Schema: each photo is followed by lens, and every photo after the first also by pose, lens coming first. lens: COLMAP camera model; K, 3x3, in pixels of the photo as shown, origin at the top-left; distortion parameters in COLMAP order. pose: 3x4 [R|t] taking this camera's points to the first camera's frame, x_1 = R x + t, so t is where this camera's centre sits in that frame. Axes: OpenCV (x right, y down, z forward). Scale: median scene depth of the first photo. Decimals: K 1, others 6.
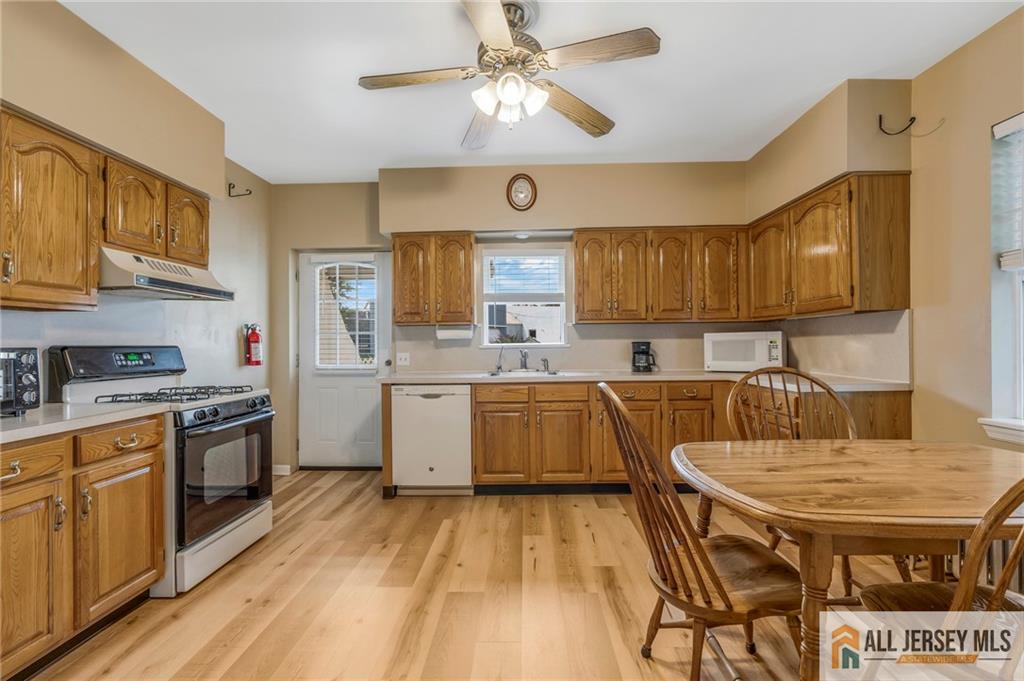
lens RADIAL K [[470.1, 0, 511.6], [0, 470.1, 346.7], [0, 0, 1]] dist [-0.011447, 0.002995]
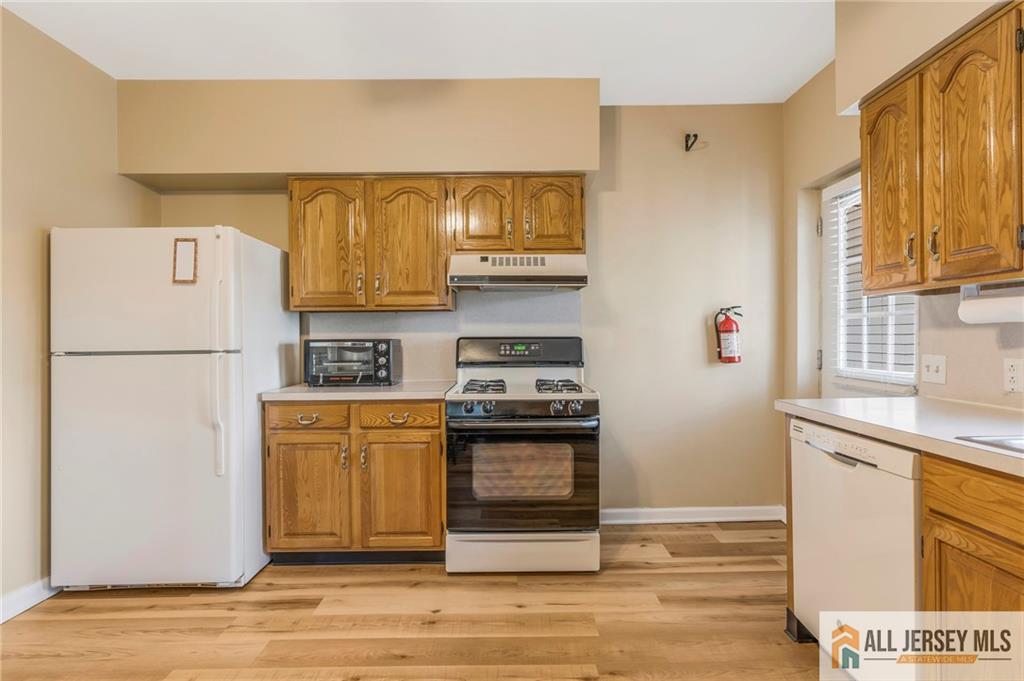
lens RADIAL K [[519.7, 0, 514.7], [0, 519.7, 341.4], [0, 0, 1]] dist [-0.005230, 0.001846]
pose [[0.042012, 0.018447, -0.998947, 0.292647], [-0.000050, 0.999830, 0.018461, -0.010460], [0.999117, -0.000725, 0.042006, 0.688732]]
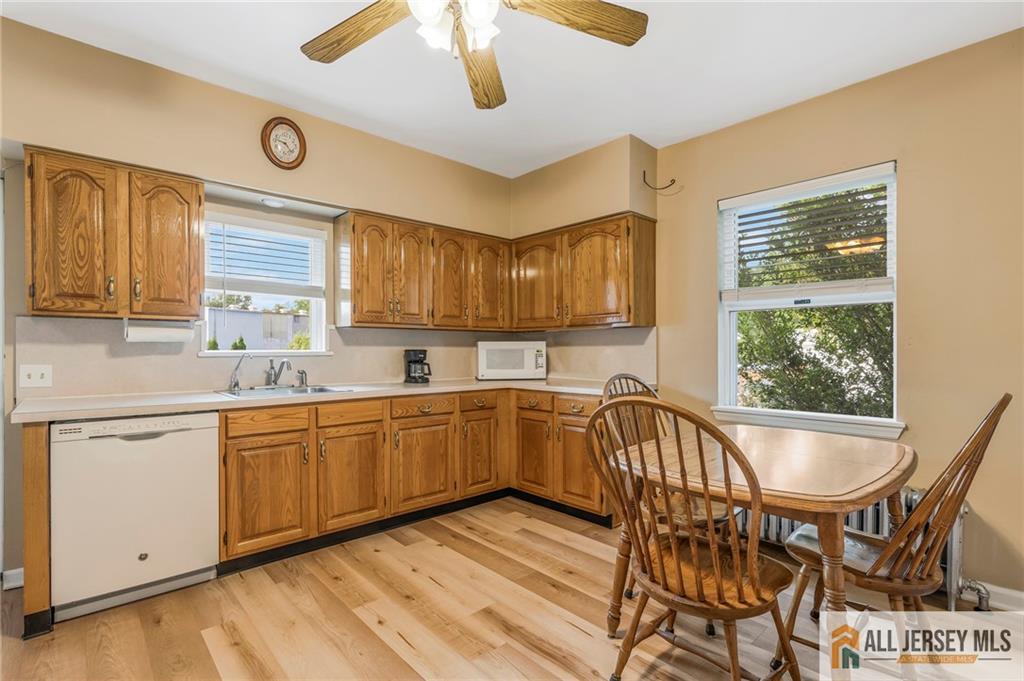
lens RADIAL K [[484.9, 0, 517.4], [0, 484.9, 356.6], [0, 0, 1]] dist [-0.001913, 0.001285]
pose [[0.717549, 0.000627, 0.696508, -0.262565], [-0.002805, 0.999994, 0.001989, 0.000495], [-0.696503, -0.003381, 0.717546, 0.221568]]
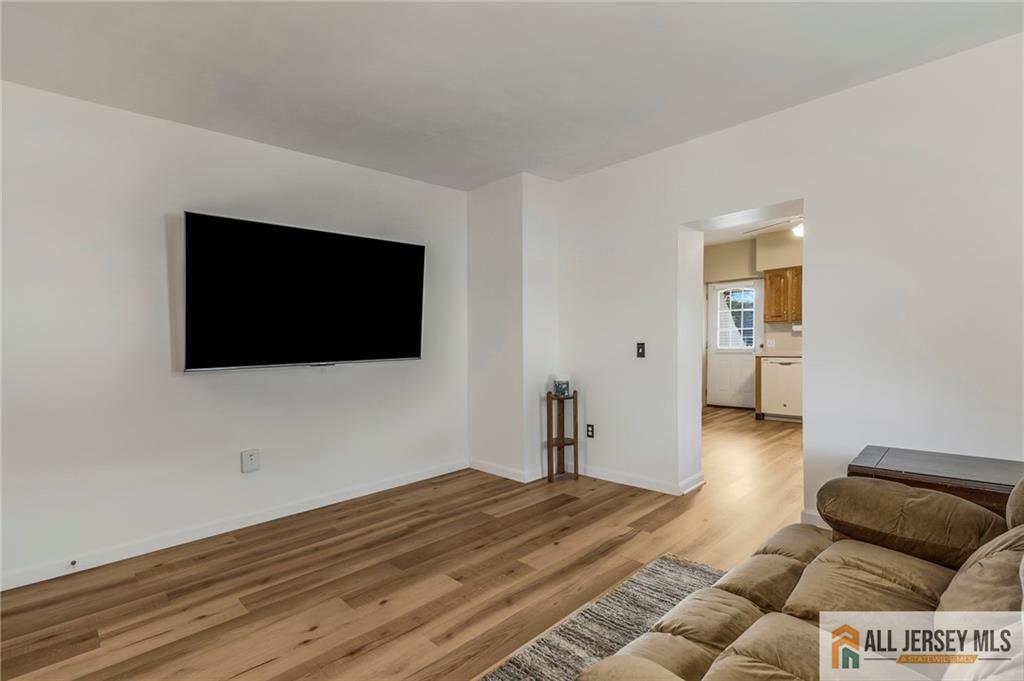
lens RADIAL K [[519.7, 0, 501.3], [0, 519.7, 369.7], [0, 0, 1]] dist [-0.005230, 0.001846]
pose [[0.727878, 0.026365, -0.685199, 0.394734], [0.008587, 0.998832, 0.047554, 0.027162], [0.685652, -0.040497, 0.726802, -1.166825]]
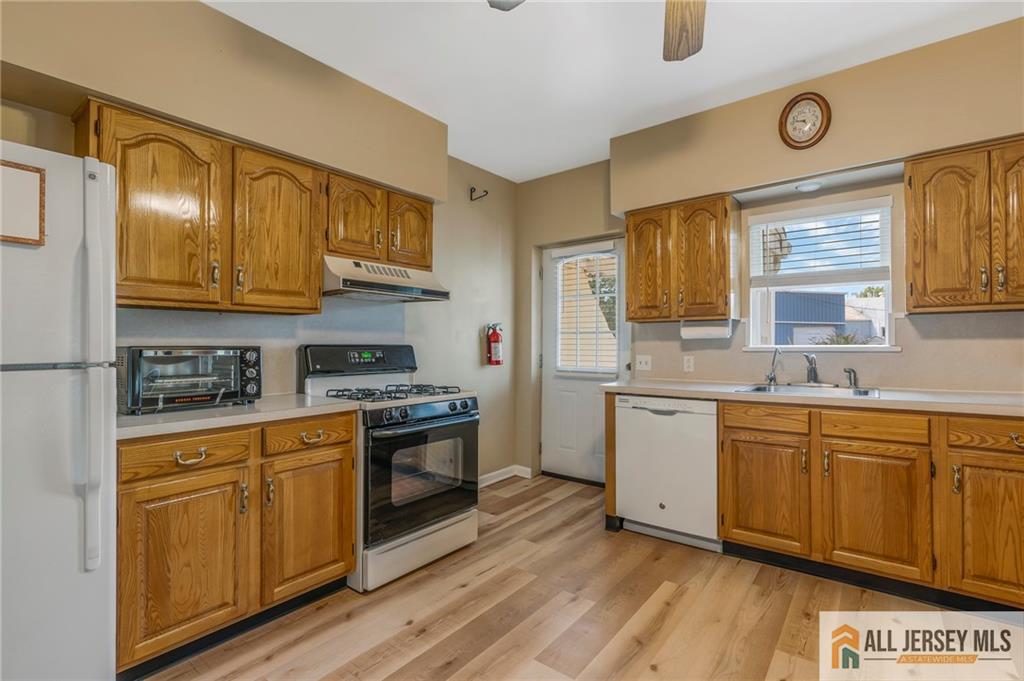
lens RADIAL K [[470.1, 0, 514.0], [0, 470.1, 344.0], [0, 0, 1]] dist [-0.011447, 0.002995]
pose [[0.806907, 0.005987, -0.590648, 0.089139], [-0.009447, 0.999952, -0.002771, -0.003157], [0.590603, 0.007816, 0.806925, 0.230345]]
